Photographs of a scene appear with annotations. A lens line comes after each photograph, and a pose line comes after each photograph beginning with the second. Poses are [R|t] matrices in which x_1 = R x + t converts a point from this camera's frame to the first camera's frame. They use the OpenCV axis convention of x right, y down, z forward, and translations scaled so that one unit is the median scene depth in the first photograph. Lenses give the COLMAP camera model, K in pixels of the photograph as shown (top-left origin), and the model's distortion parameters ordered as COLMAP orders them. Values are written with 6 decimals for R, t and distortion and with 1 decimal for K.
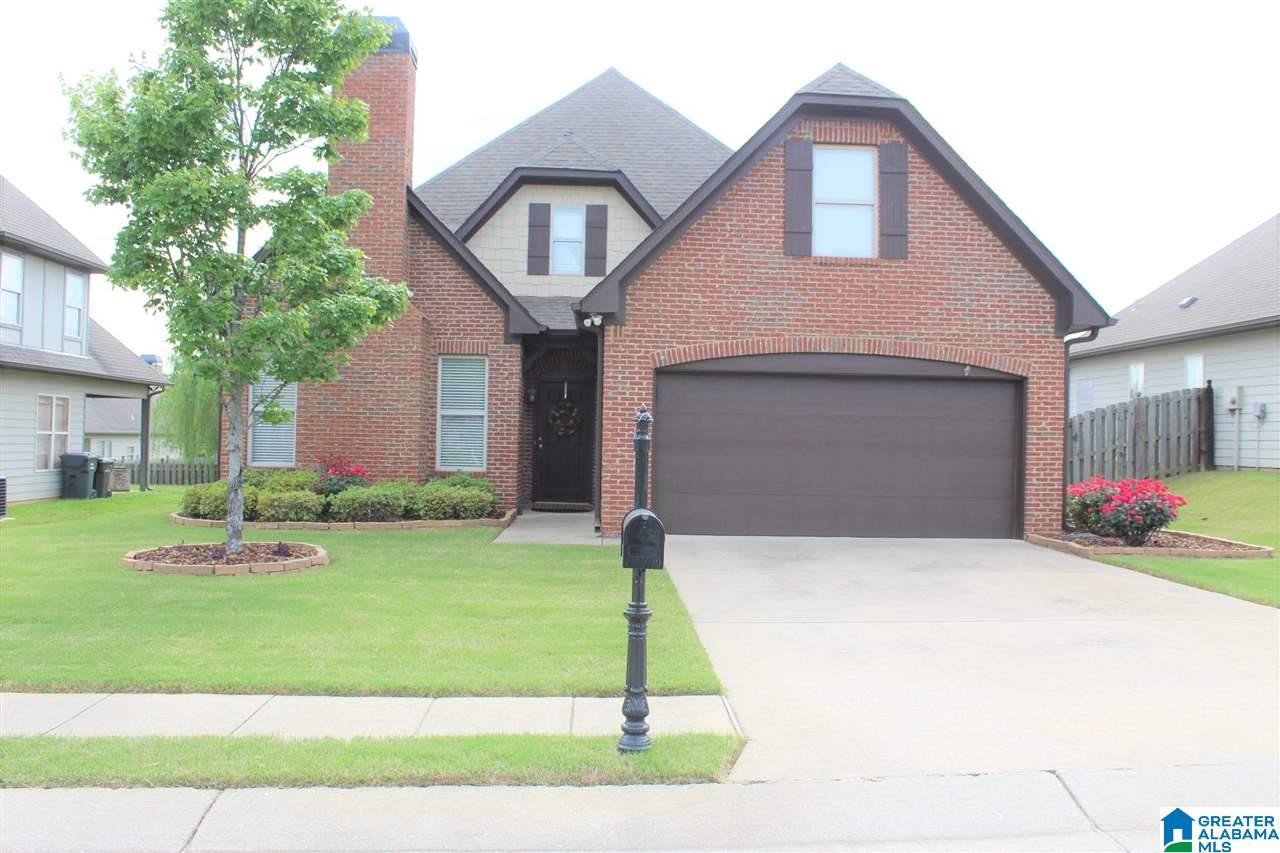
lens RADIAL K [[1129.1, 0, 632.7], [0, 1129.1, 424.7], [0, 0, 1]] dist [-0.167490, 0.163786]
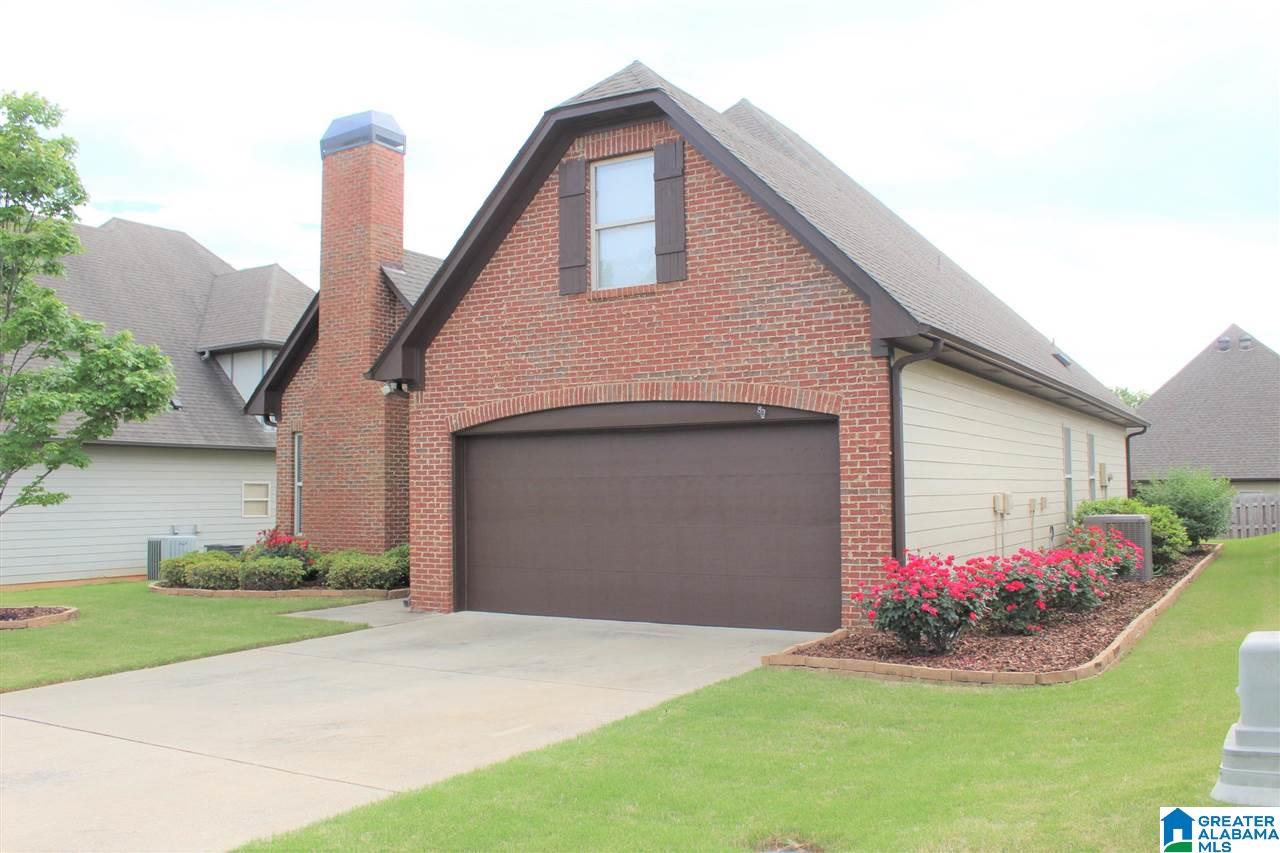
lens RADIAL K [[1129.1, 0, 632.7], [0, 1129.1, 424.7], [0, 0, 1]] dist [-0.167490, 0.163786]
pose [[0.835879, -0.060088, -0.545615, 0.652715], [0.034013, 0.997750, -0.057773, 0.002019], [0.547859, 0.029733, 0.836042, 0.299245]]
